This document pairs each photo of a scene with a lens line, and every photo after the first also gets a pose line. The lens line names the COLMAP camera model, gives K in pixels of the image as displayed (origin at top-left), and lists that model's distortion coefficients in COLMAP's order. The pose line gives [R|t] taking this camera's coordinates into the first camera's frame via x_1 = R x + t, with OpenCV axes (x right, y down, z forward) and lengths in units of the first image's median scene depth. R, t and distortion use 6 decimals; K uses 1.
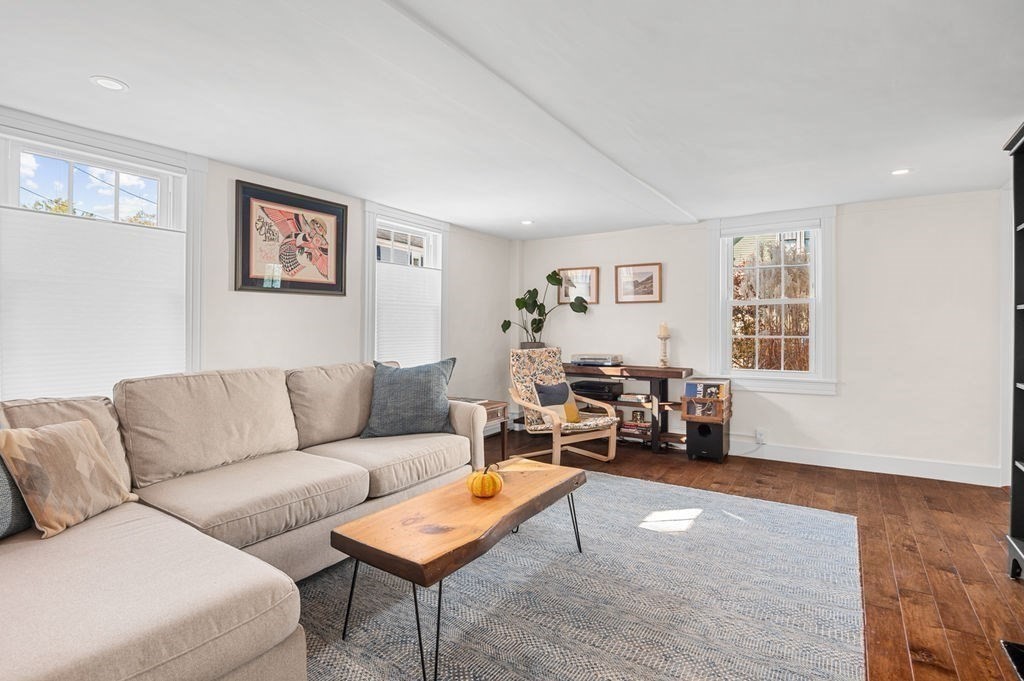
lens RADIAL K [[505.2, 0, 511.8], [0, 505.2, 320.1], [0, 0, 1]] dist [-0.005093, 0.000424]
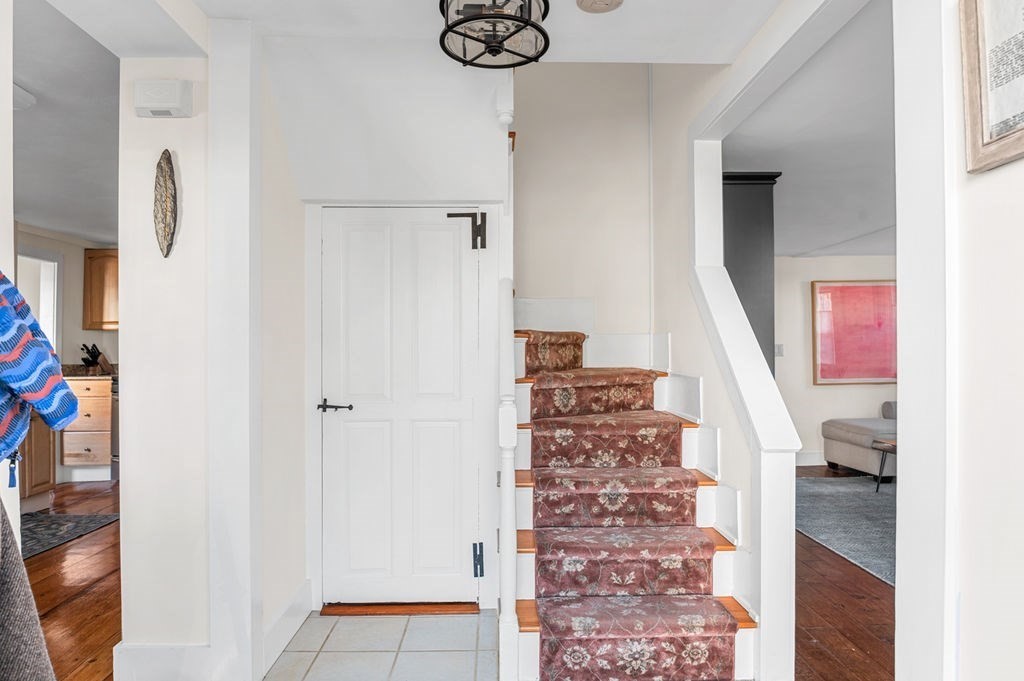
lens RADIAL K [[627.8, 0, 512.3], [0, 627.8, 340.6], [0, 0, 1]] dist [-0.006339, -0.000652]
pose [[-0.815718, -0.006885, -0.578409, 1.466370], [0.009556, 0.999632, -0.025376, 0.015741], [0.578371, -0.026227, -0.815352, 1.171815]]
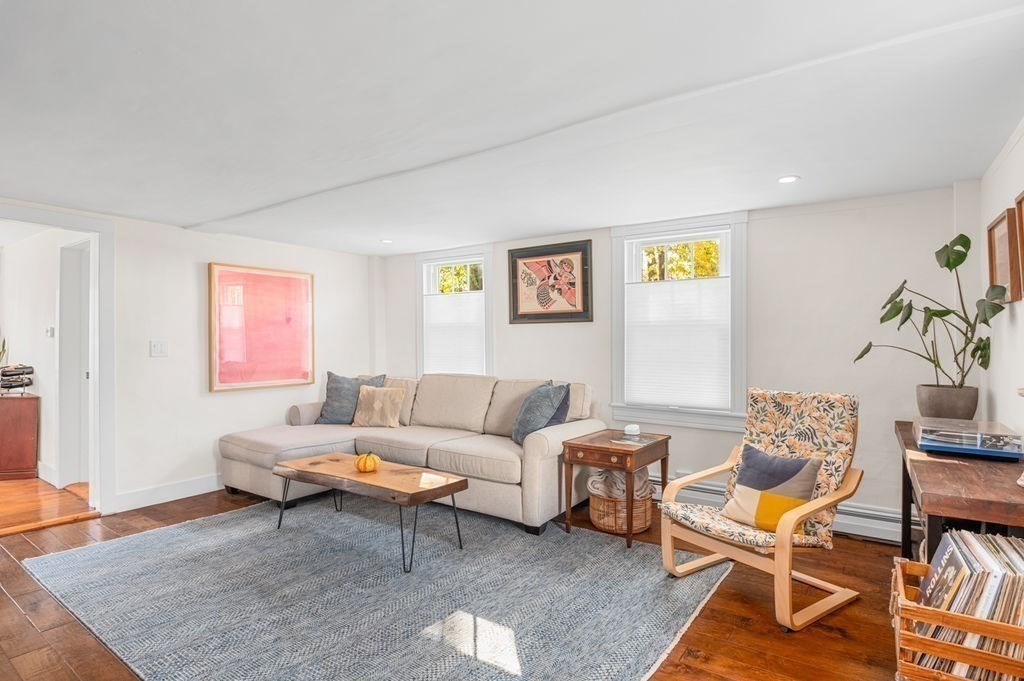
lens RADIAL K [[530.6, 0, 513.2], [0, 530.6, 338.2], [0, 0, 1]] dist [-0.002428, -0.001415]
pose [[-0.035432, -0.004765, -0.999361, 0.909136], [0.008694, 0.999949, -0.005076, -0.006828], [0.999334, -0.008869, -0.035388, 0.943080]]
